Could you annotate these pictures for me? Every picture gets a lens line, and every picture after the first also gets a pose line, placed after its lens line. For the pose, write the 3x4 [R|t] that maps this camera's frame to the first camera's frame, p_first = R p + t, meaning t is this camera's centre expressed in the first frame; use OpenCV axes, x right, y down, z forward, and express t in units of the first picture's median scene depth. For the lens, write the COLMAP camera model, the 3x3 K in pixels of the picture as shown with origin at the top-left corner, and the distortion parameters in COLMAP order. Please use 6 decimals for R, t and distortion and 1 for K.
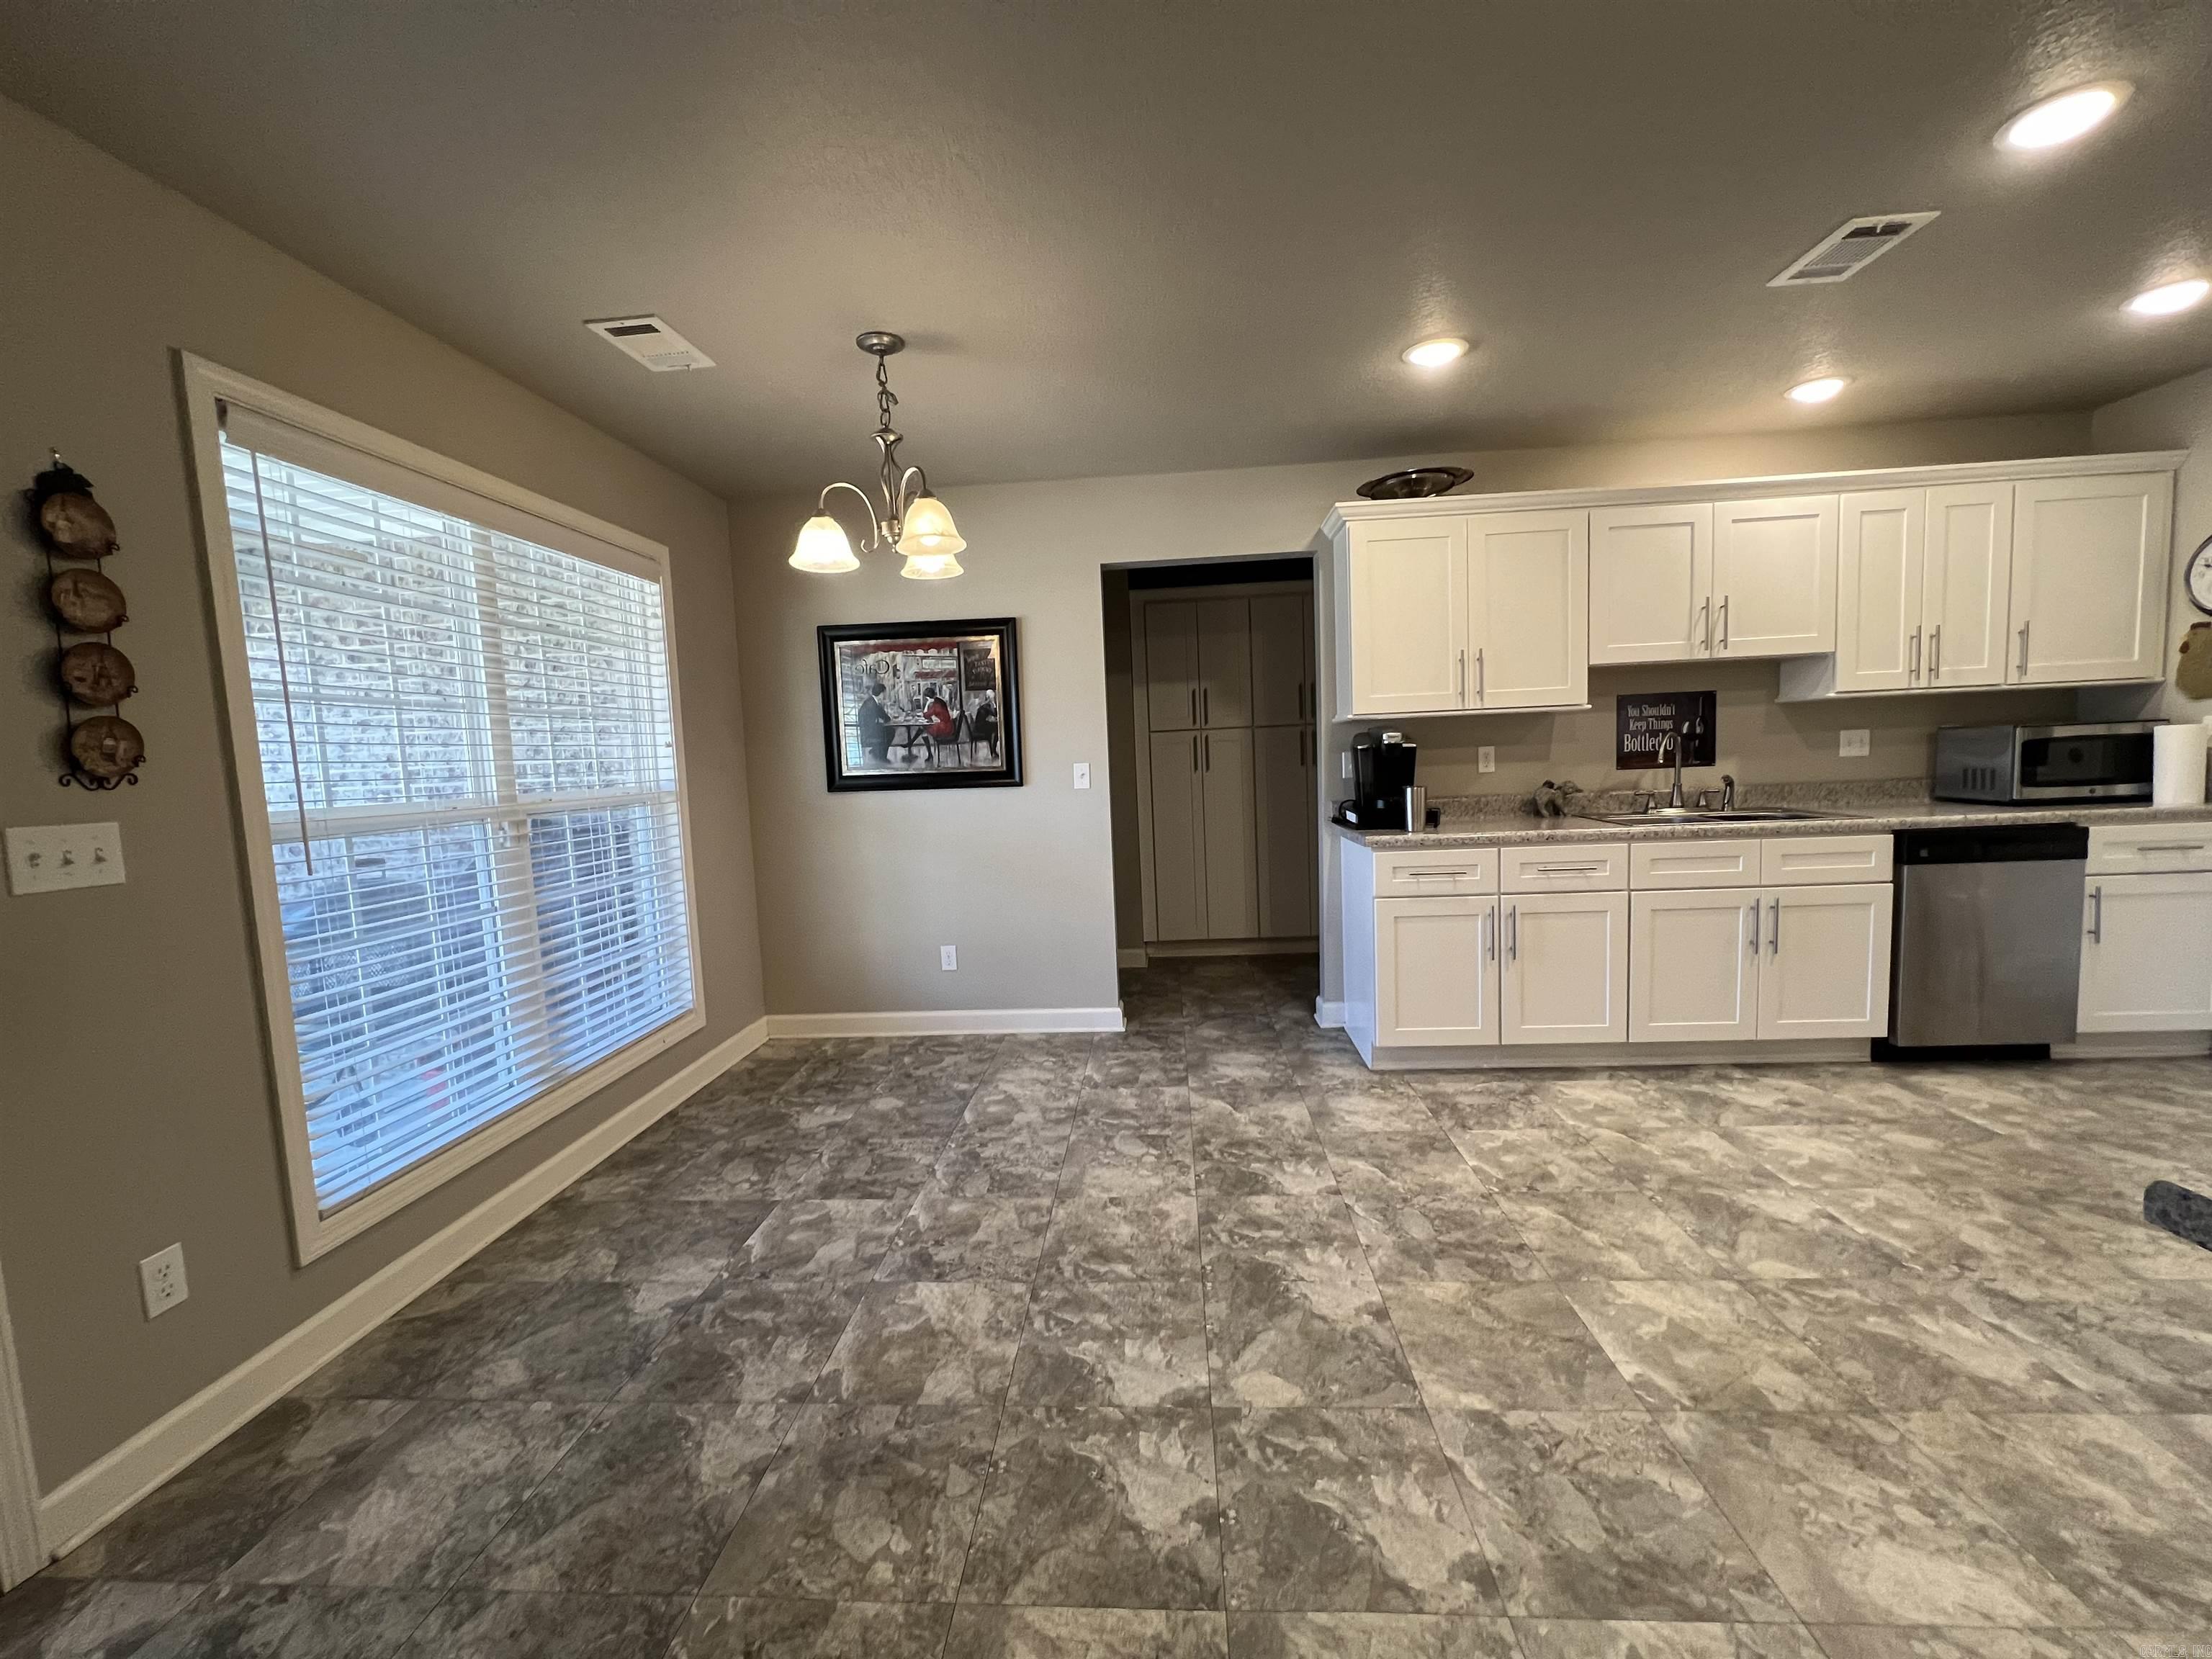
lens RADIAL K [[910.3, 0, 1103.3], [0, 910.3, 833.3], [0, 0, 1]] dist [-0.002290, 0.000710]
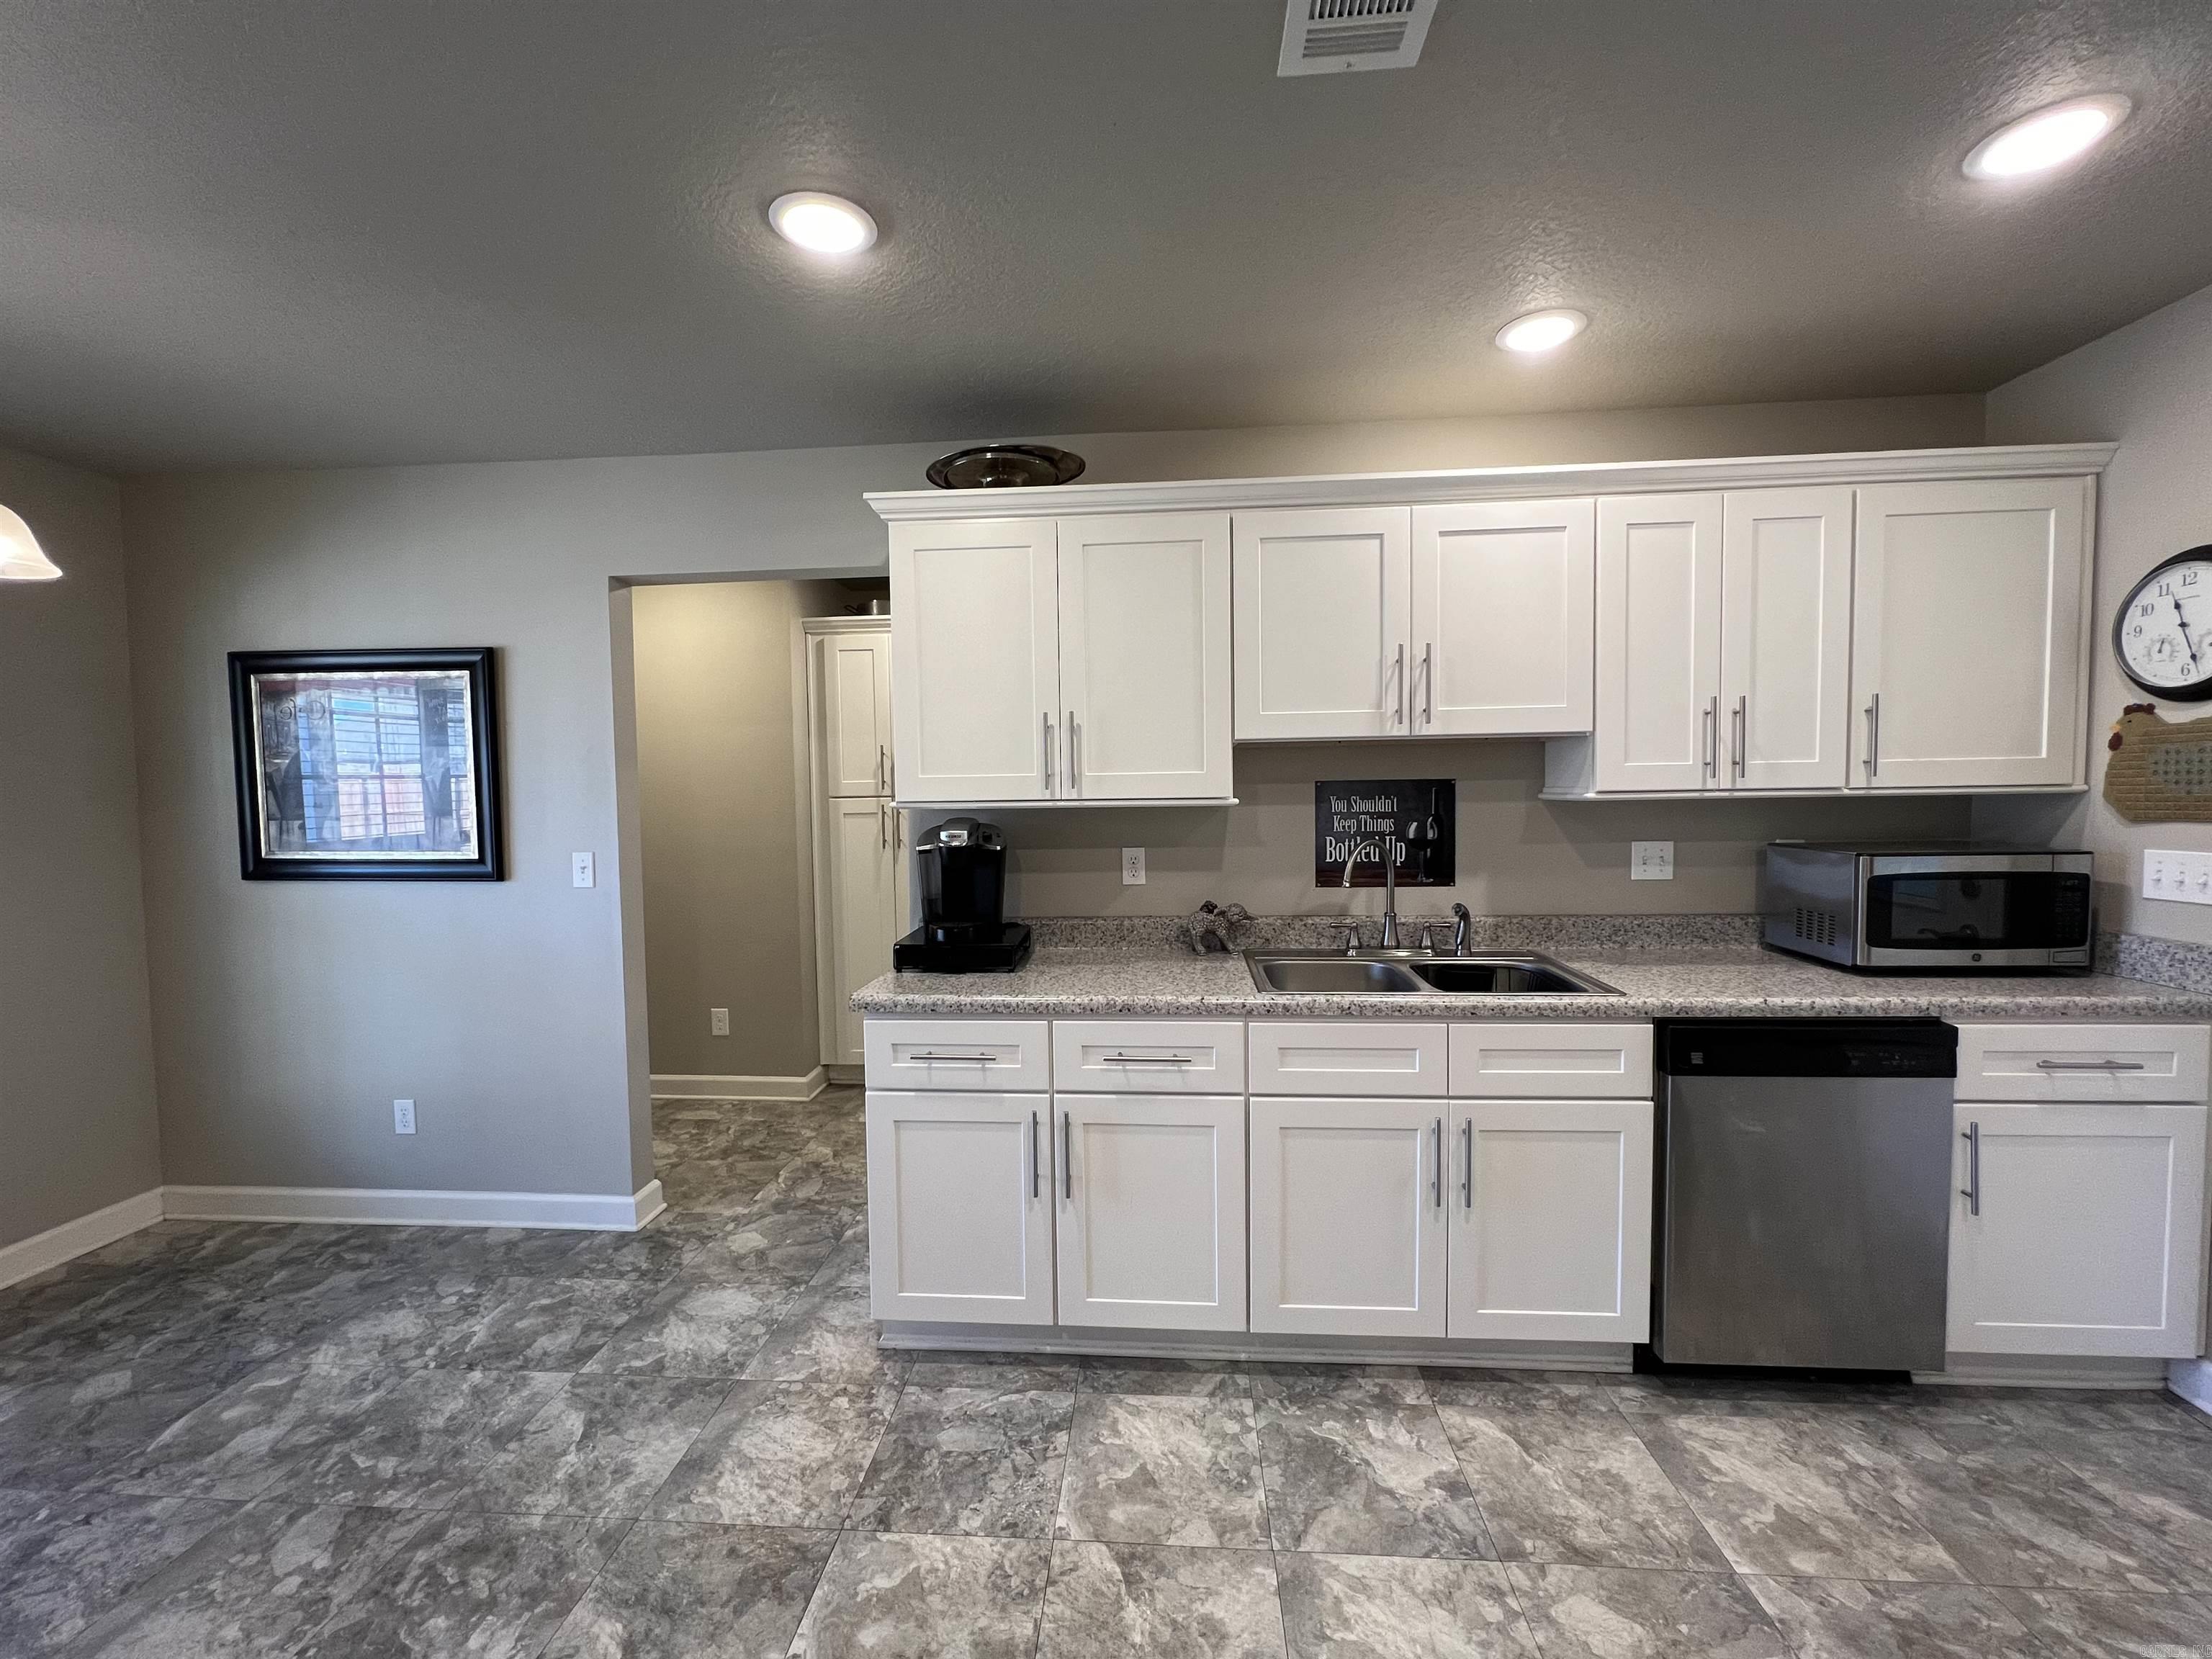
lens RADIAL K [[910.3, 0, 1105.7], [0, 910.3, 830.4], [0, 0, 1]] dist [-0.002290, 0.000710]
pose [[0.999560, 0.029382, -0.004110, 0.469740], [-0.029526, 0.998716, -0.041169, -0.092384], [0.002895, 0.041272, 0.999144, 0.348357]]
